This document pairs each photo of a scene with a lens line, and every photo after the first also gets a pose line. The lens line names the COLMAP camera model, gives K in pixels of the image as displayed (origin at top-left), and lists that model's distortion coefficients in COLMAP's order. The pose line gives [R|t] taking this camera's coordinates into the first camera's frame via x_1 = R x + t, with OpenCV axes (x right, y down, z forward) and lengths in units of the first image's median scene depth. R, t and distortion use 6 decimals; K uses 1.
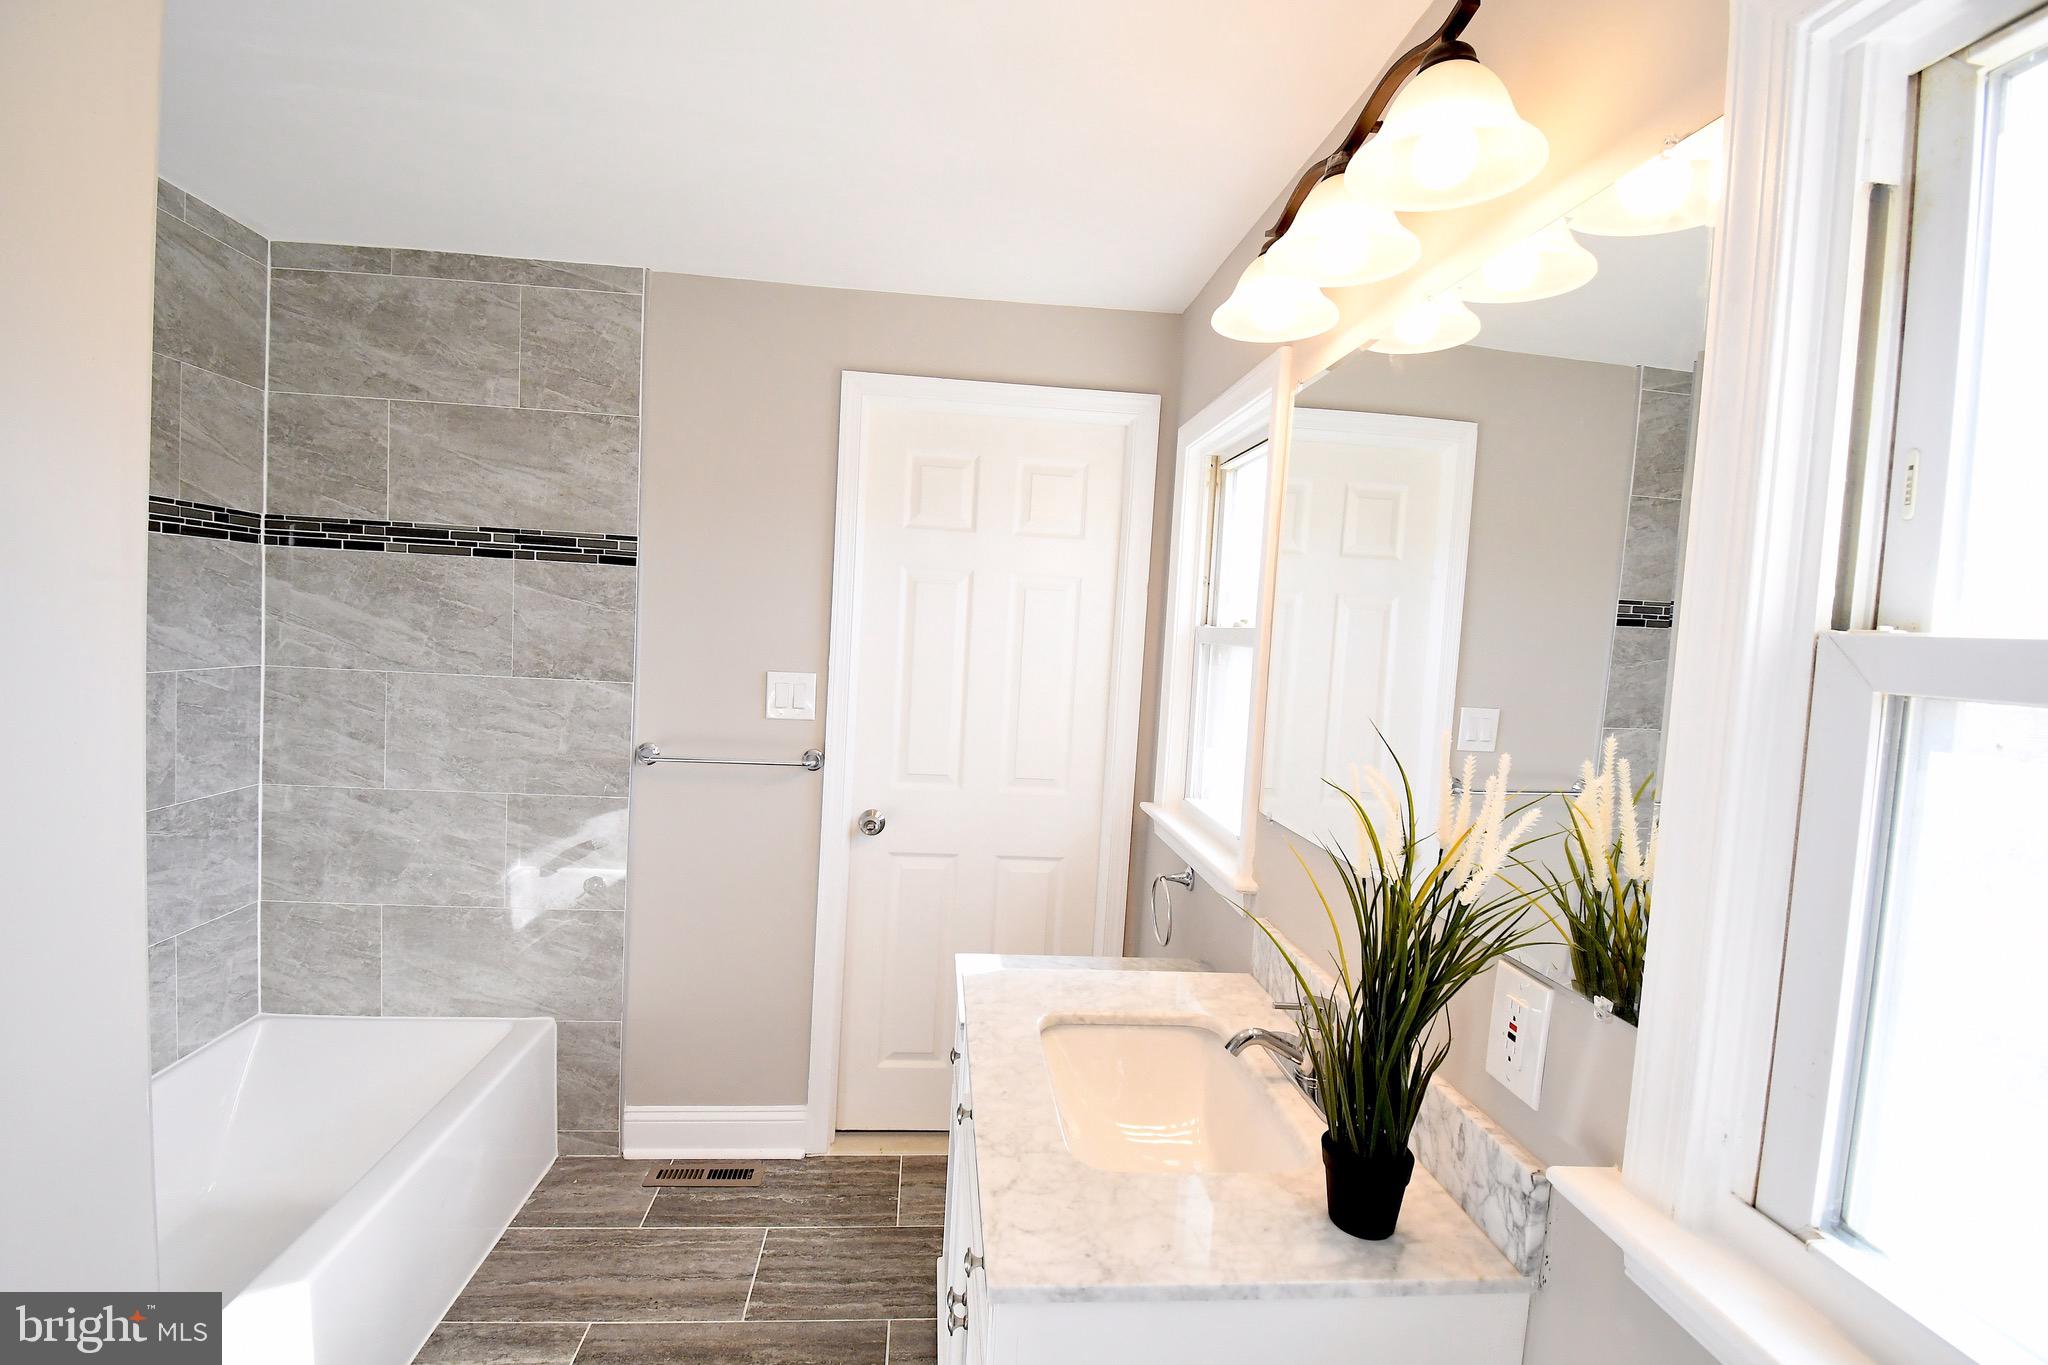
lens RADIAL K [[904.0, 0, 1019.0], [0, 904.0, 682.1], [0, 0, 1]] dist [0.020617, -0.027437]
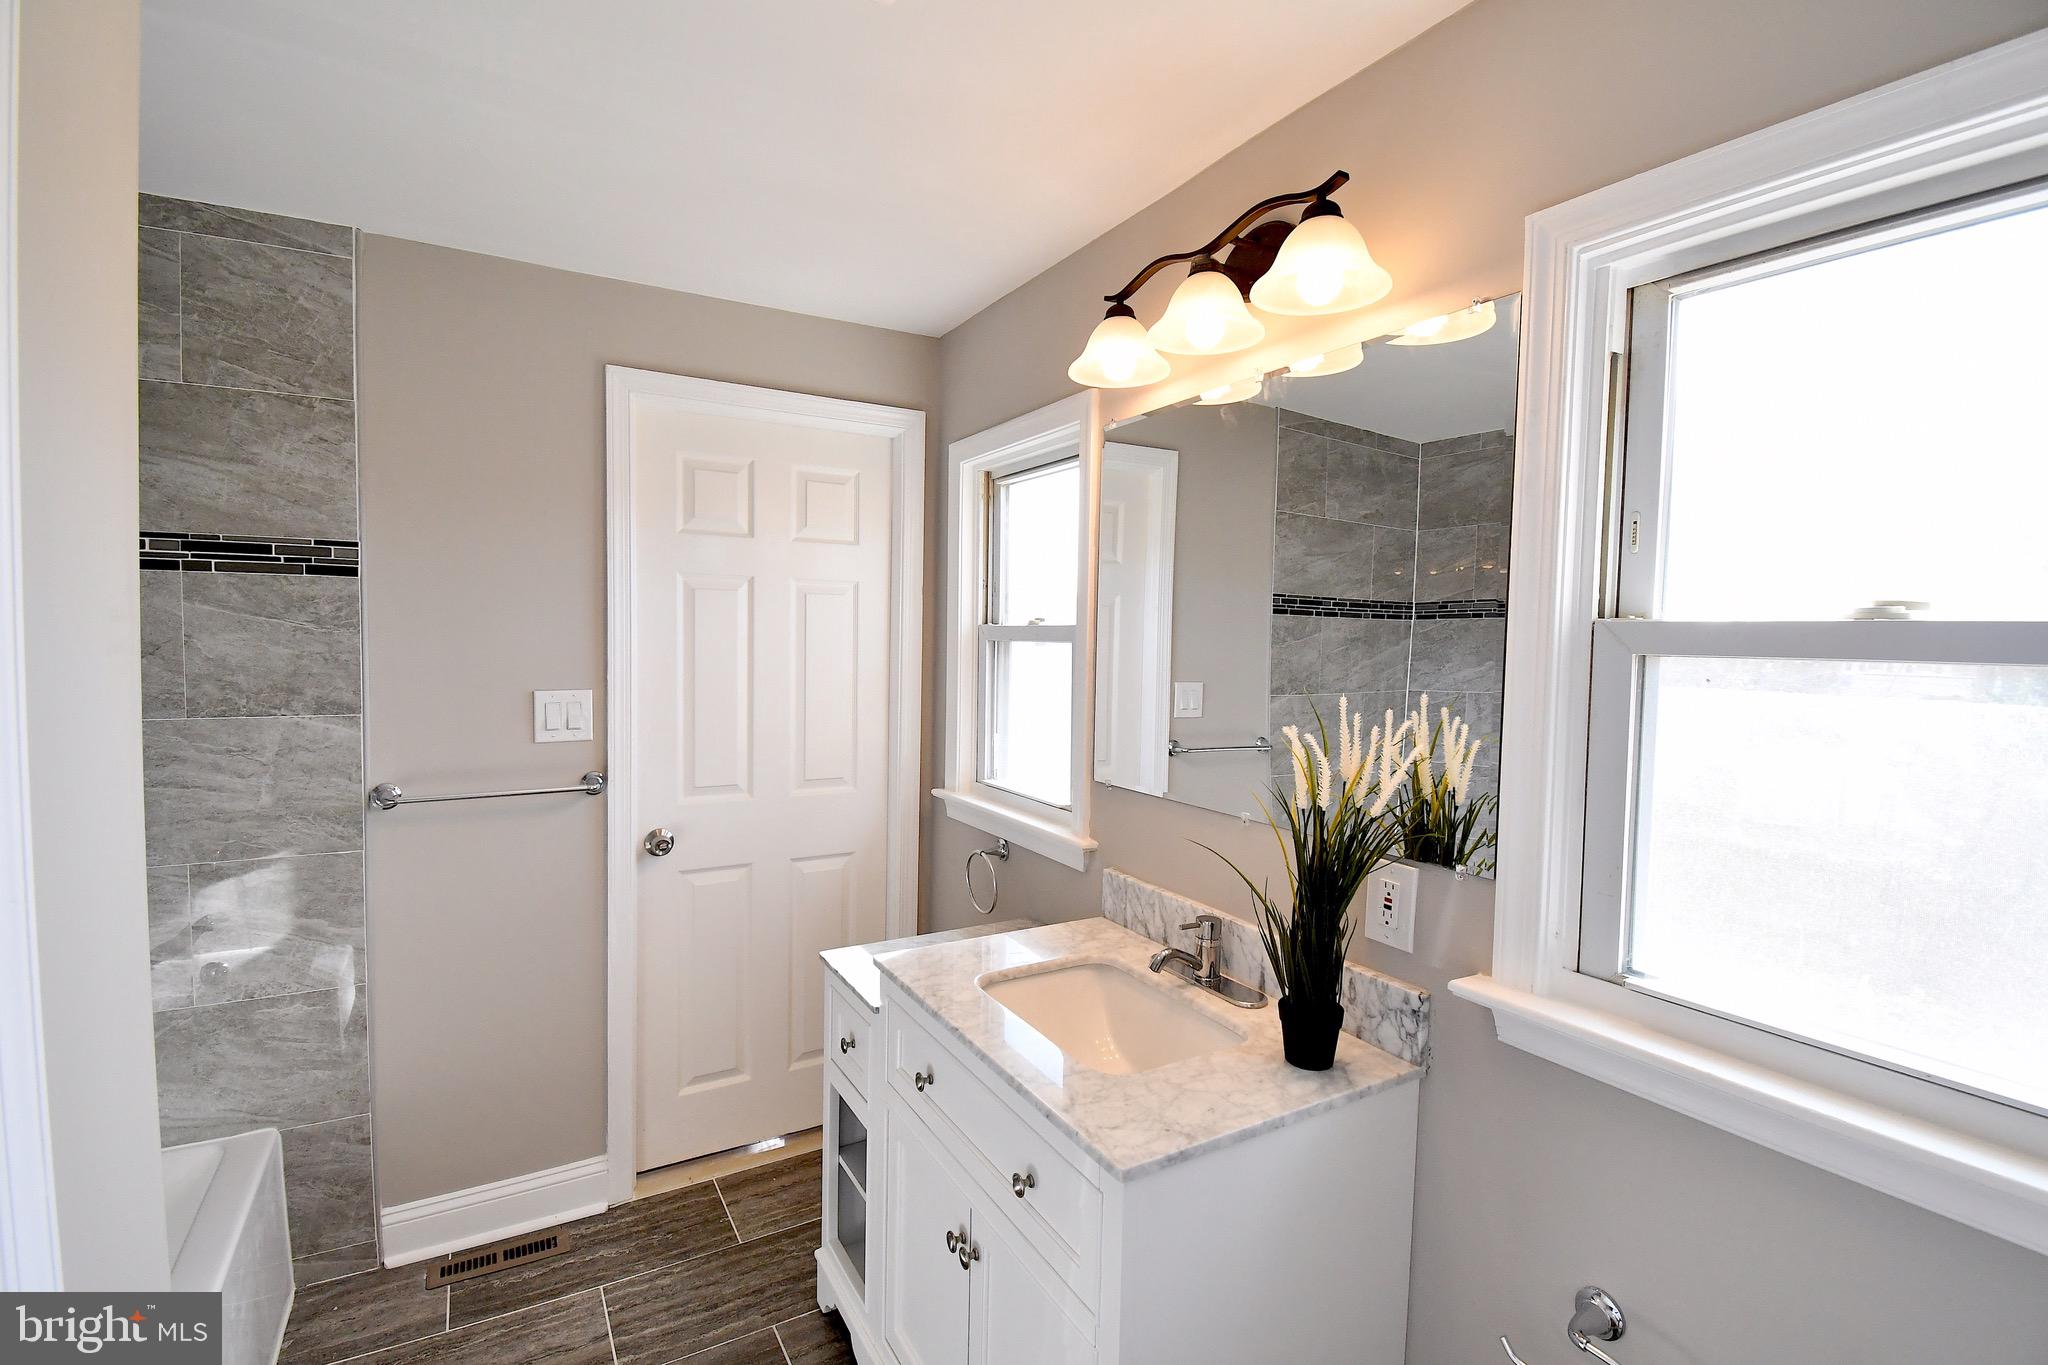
lens RADIAL K [[902.1, 0, 1016.0], [0, 902.1, 681.2], [0, 0, 1]] dist [0.021441, -0.028059]
pose [[0.908237, -0.060742, 0.414025, -0.223773], [0.058410, 0.998125, 0.018304, -0.010334], [-0.414360, 0.007559, 0.910082, -0.024137]]
